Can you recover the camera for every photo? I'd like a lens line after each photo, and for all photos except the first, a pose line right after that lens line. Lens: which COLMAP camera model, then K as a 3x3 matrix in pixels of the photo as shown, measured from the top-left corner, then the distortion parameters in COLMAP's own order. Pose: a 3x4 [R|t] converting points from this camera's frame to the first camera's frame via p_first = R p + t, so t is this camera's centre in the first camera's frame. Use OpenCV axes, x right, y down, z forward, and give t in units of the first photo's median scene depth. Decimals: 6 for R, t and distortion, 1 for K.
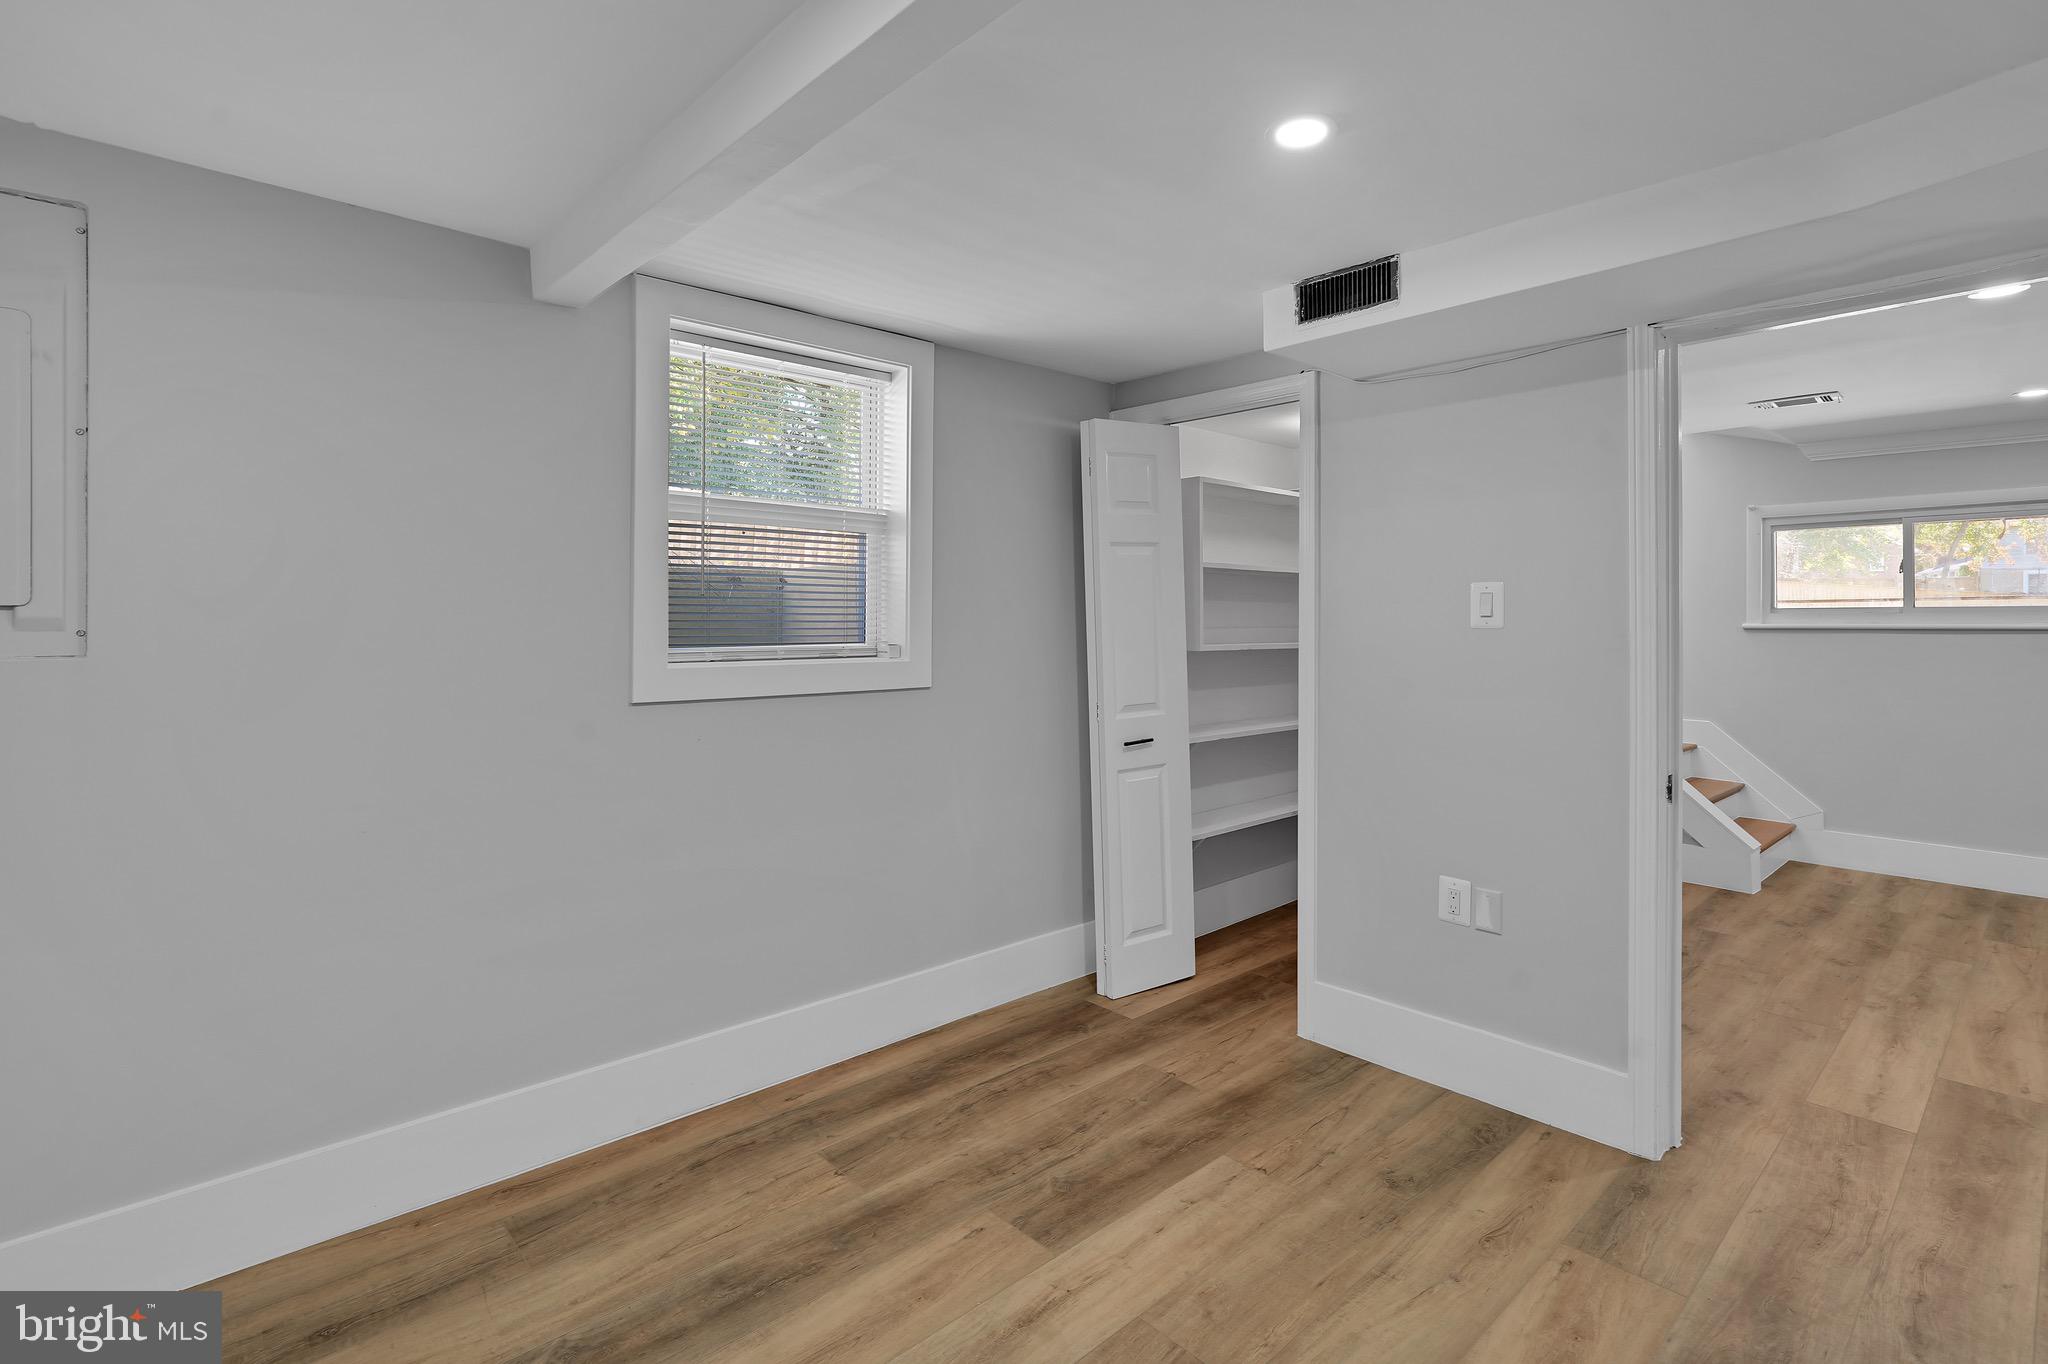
lens RADIAL K [[972.6, 0, 1030.2], [0, 972.6, 633.8], [0, 0, 1]] dist [-0.000640, 0.000318]
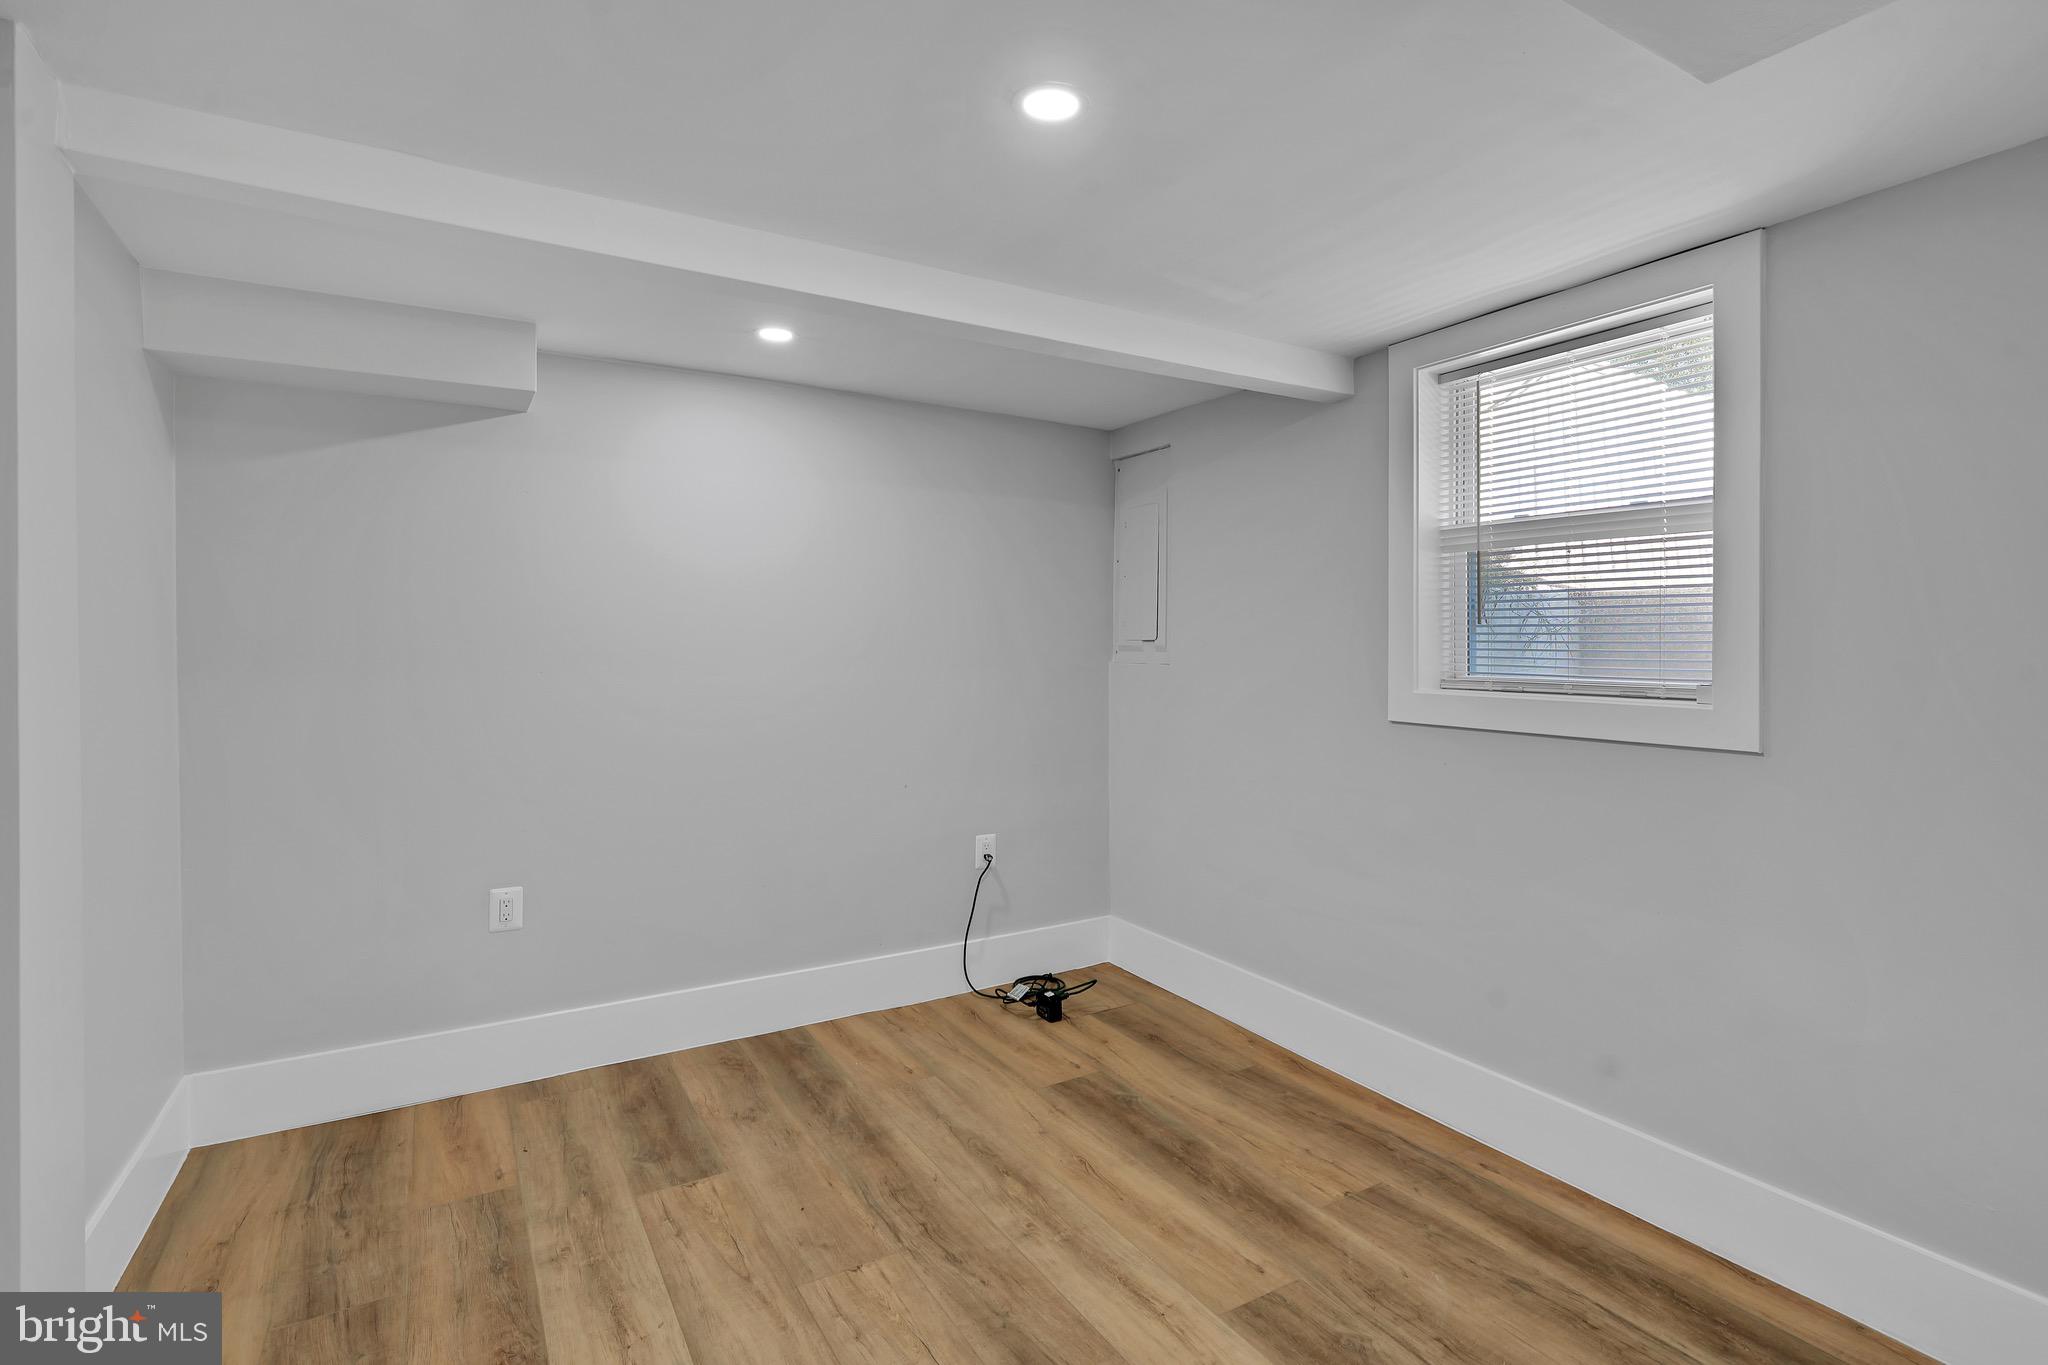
lens RADIAL K [[972.6, 0, 1017.1], [0, 972.6, 663.9], [0, 0, 1]] dist [-0.000640, 0.000318]
pose [[-0.210071, 0.013972, -0.977586, 0.880276], [-0.014787, 0.999738, 0.017466, -0.011885], [0.977574, 0.018125, -0.209809, 0.883627]]
